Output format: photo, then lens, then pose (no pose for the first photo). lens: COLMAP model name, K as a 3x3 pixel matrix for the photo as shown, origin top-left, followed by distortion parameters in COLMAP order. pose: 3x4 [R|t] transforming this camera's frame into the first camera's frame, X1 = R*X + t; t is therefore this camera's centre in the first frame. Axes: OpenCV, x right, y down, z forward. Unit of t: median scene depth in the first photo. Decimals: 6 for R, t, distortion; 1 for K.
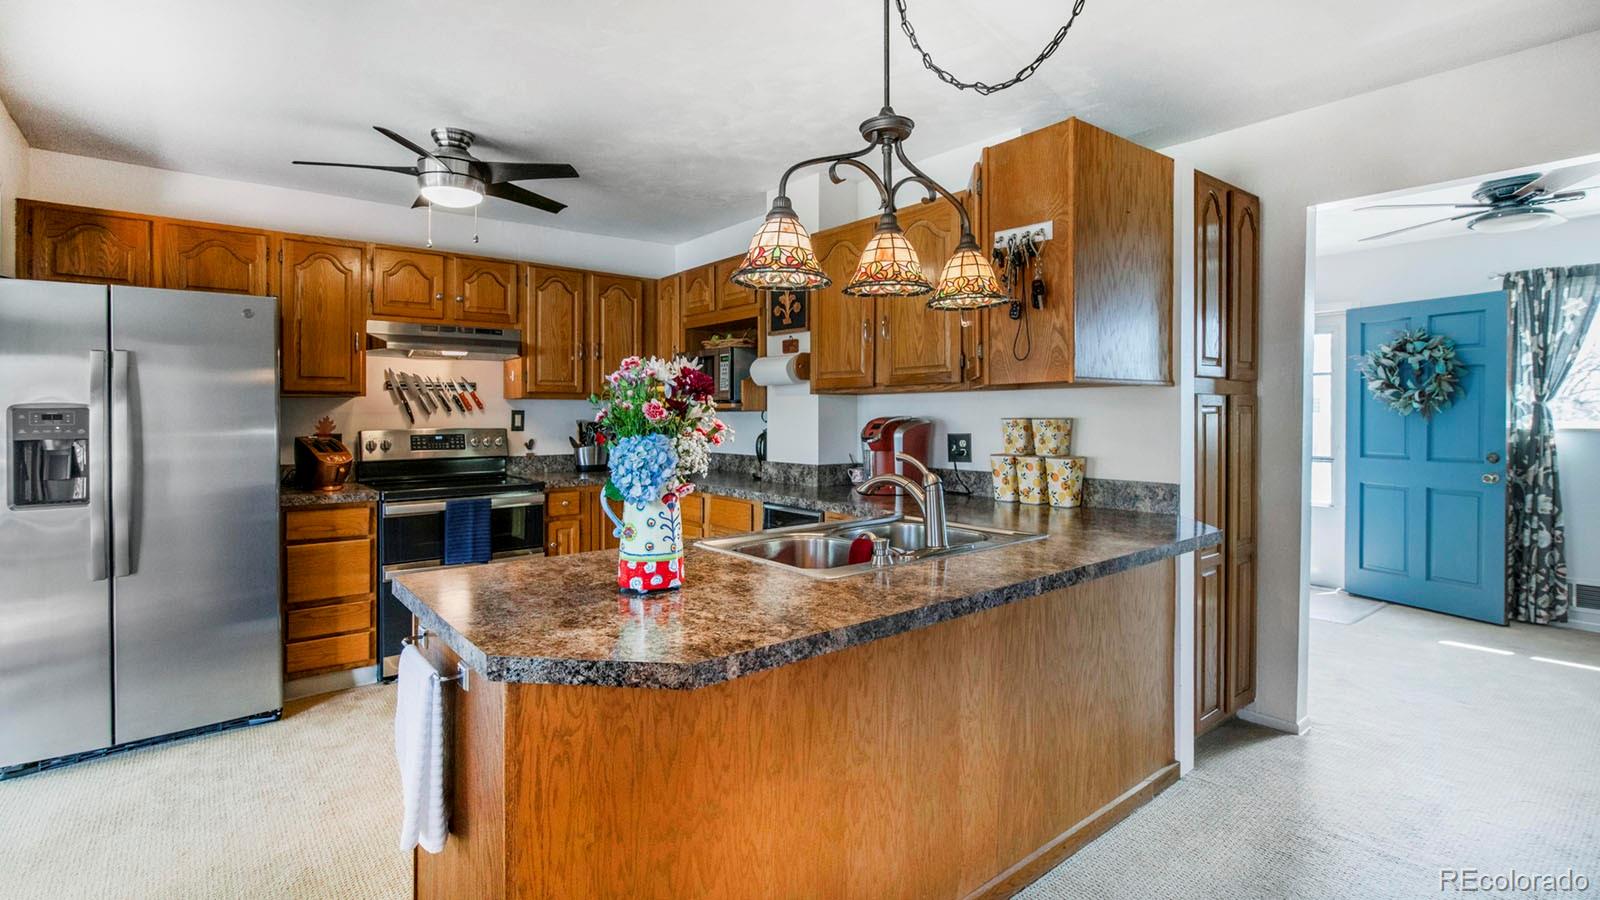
lens RADIAL K [[735.2, 0, 714.5], [0, 735.2, 427.9], [0, 0, 1]] dist [-0.001885, -0.002663]
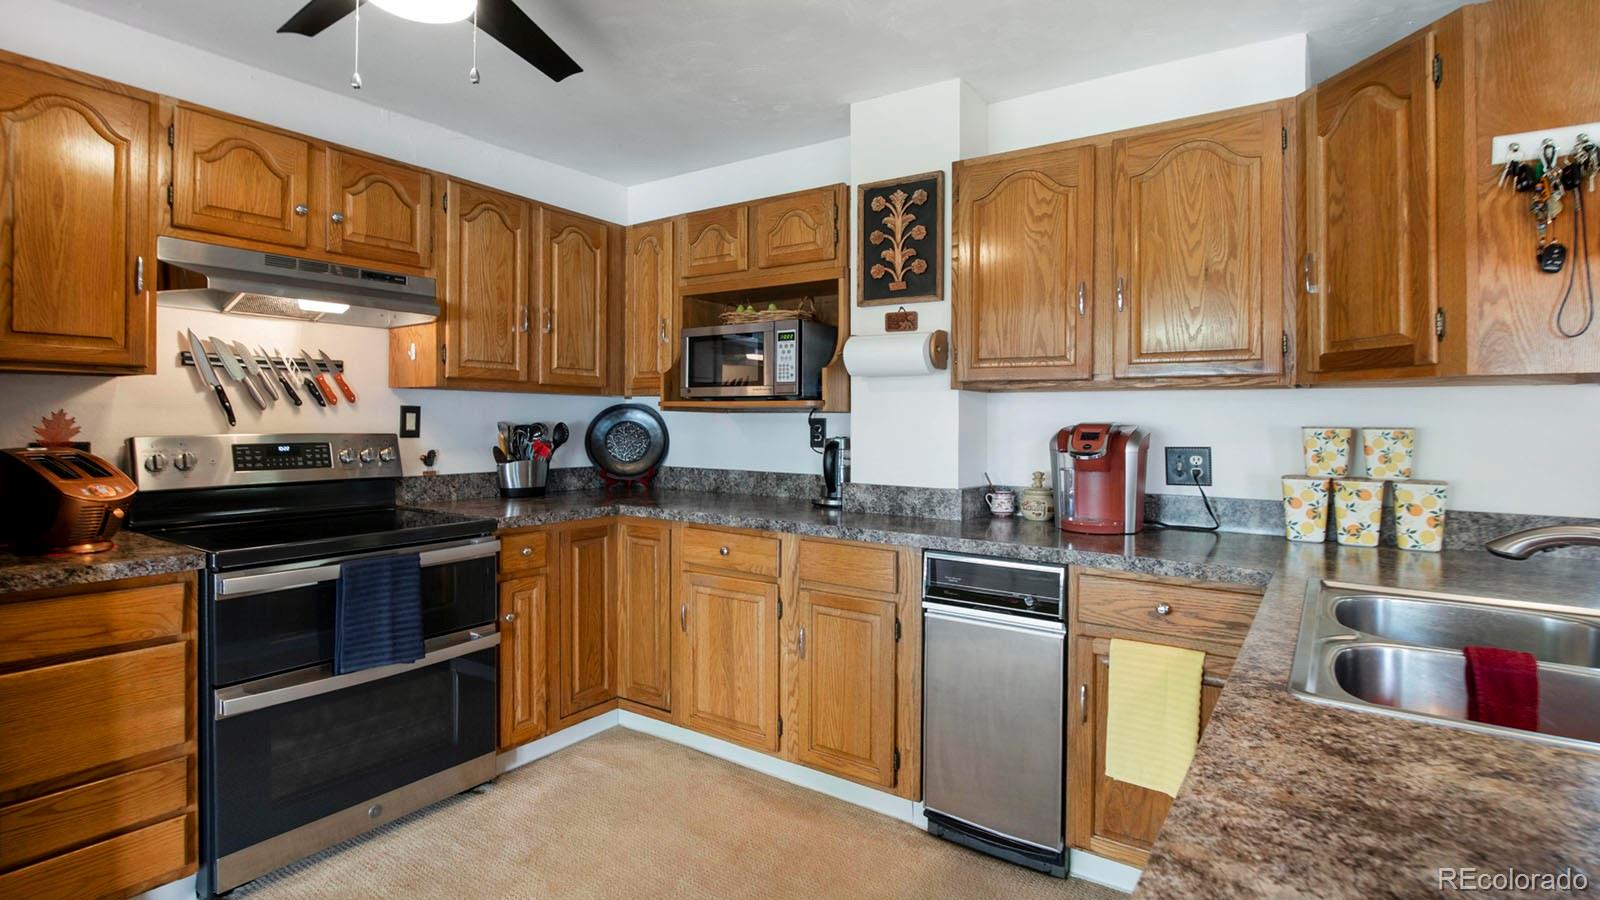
lens RADIAL K [[735.2, 0, 737.2], [0, 735.2, 439.5], [0, 0, 1]] dist [-0.001885, -0.002663]
pose [[0.946364, 0.004432, 0.323071, -0.265444], [-0.007193, 0.999947, 0.007354, -0.001470], [-0.323021, -0.009283, 0.946346, 0.373611]]
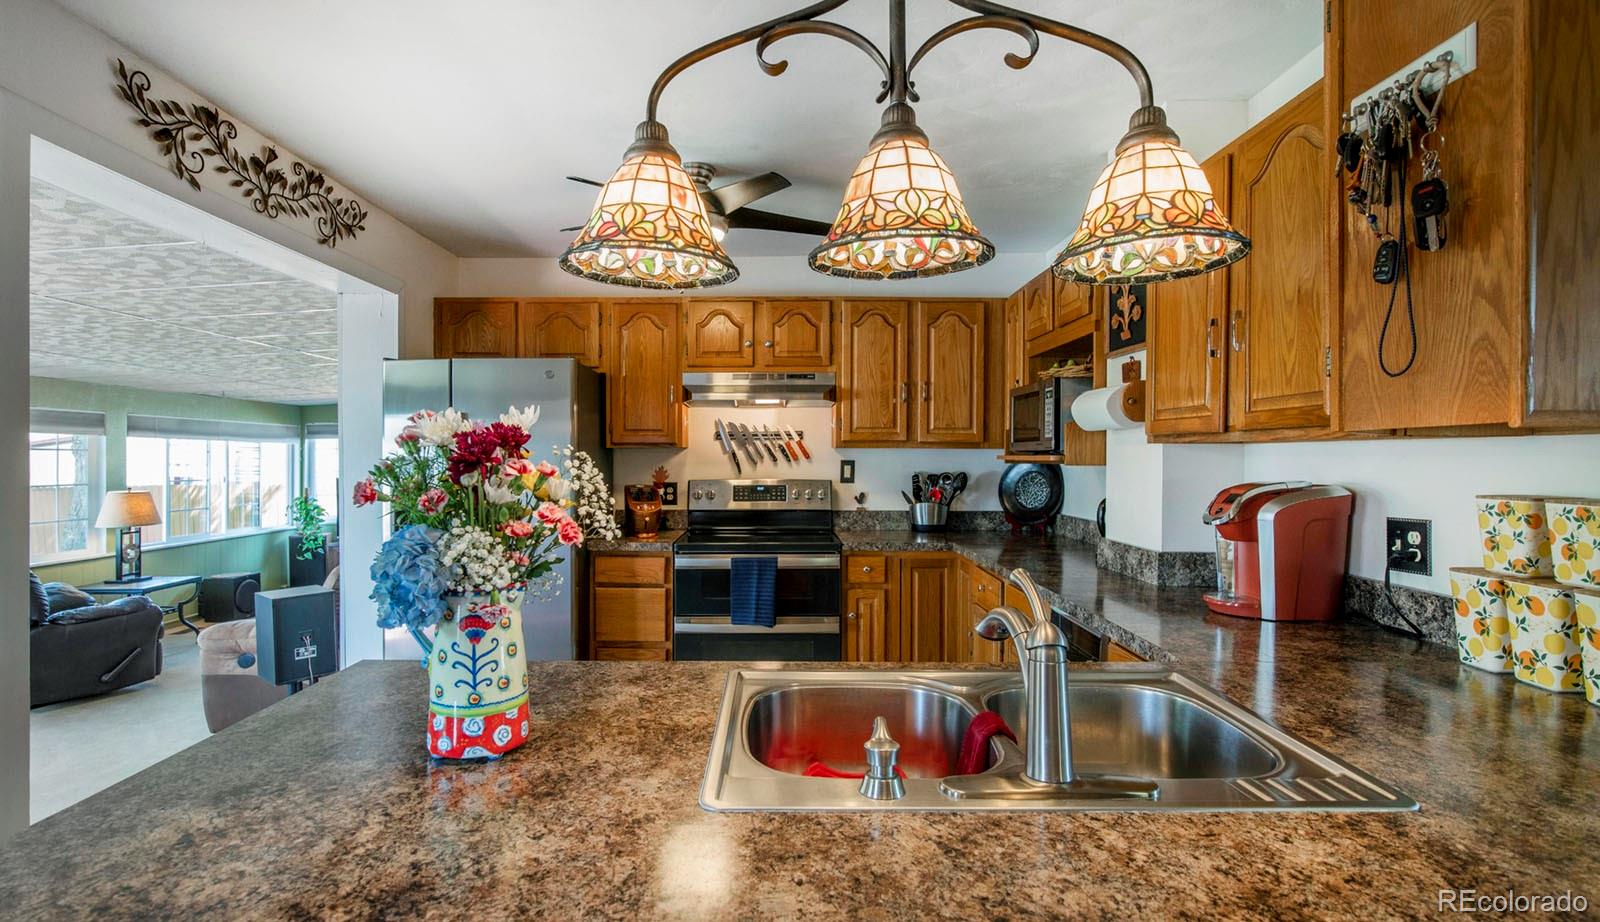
lens RADIAL K [[727.2, 0, 744.8], [0, 727.2, 468.8], [0, 0, 1]] dist [-0.006920, 0.001334]
pose [[0.807490, 0.011977, -0.589759, 0.211928], [-0.012321, 0.999918, 0.003437, -0.019501], [0.589752, 0.004491, 0.807572, 0.251813]]
